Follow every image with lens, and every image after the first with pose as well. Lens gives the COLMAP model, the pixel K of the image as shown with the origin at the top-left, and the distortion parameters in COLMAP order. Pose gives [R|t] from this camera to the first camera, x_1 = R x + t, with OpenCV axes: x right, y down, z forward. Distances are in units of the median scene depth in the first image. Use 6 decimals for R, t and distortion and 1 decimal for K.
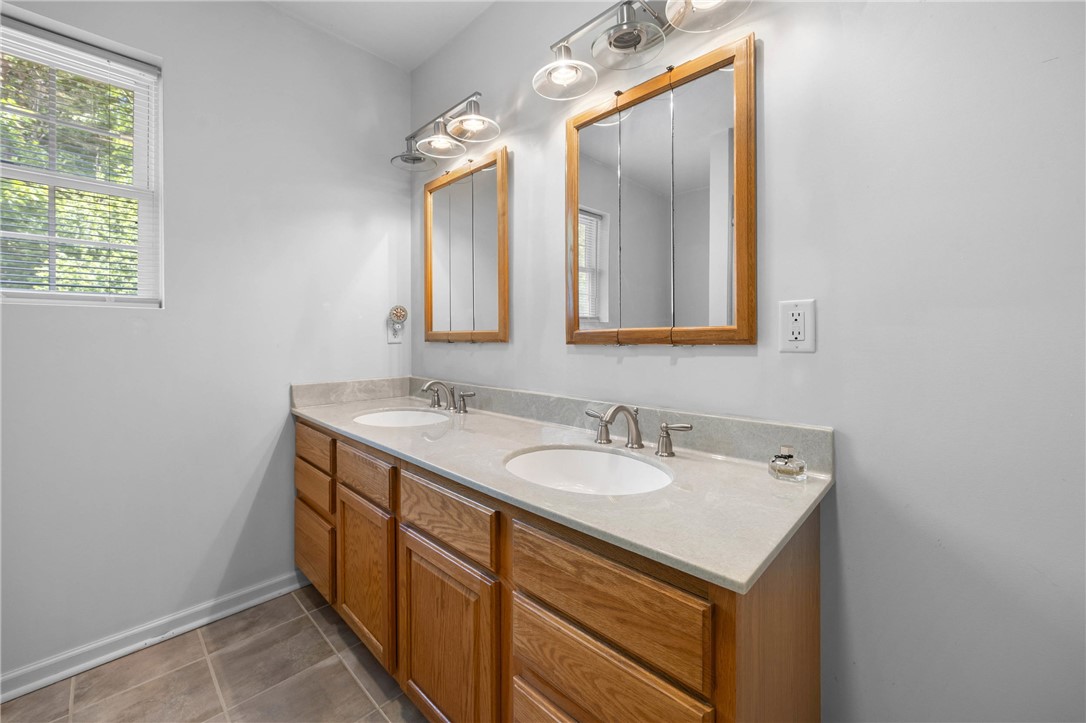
lens RADIAL K [[429.3, 0, 550.7], [0, 429.3, 335.5], [0, 0, 1]] dist [0.000277, 0.000009]
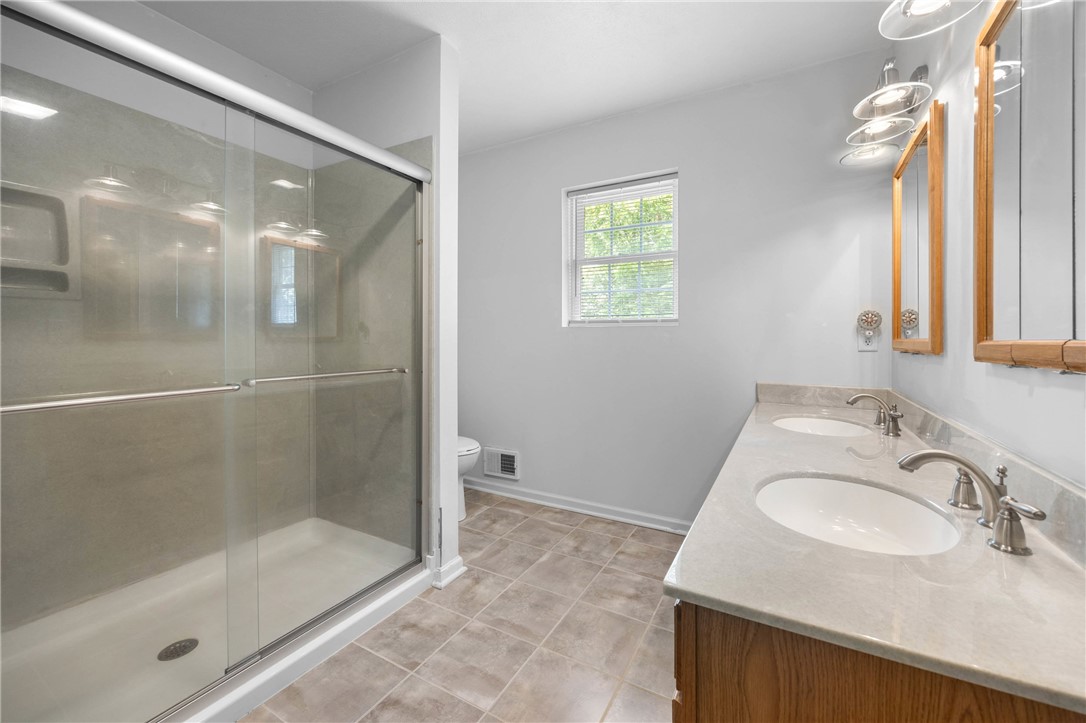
lens RADIAL K [[429.3, 0, 559.5], [0, 429.3, 339.6], [0, 0, 1]] dist [0.000277, 0.000009]
pose [[0.261499, 0.004417, -0.965194, 0.416809], [0.001099, 0.999988, 0.004874, -0.014370], [0.965203, -0.002335, 0.261491, 0.134785]]
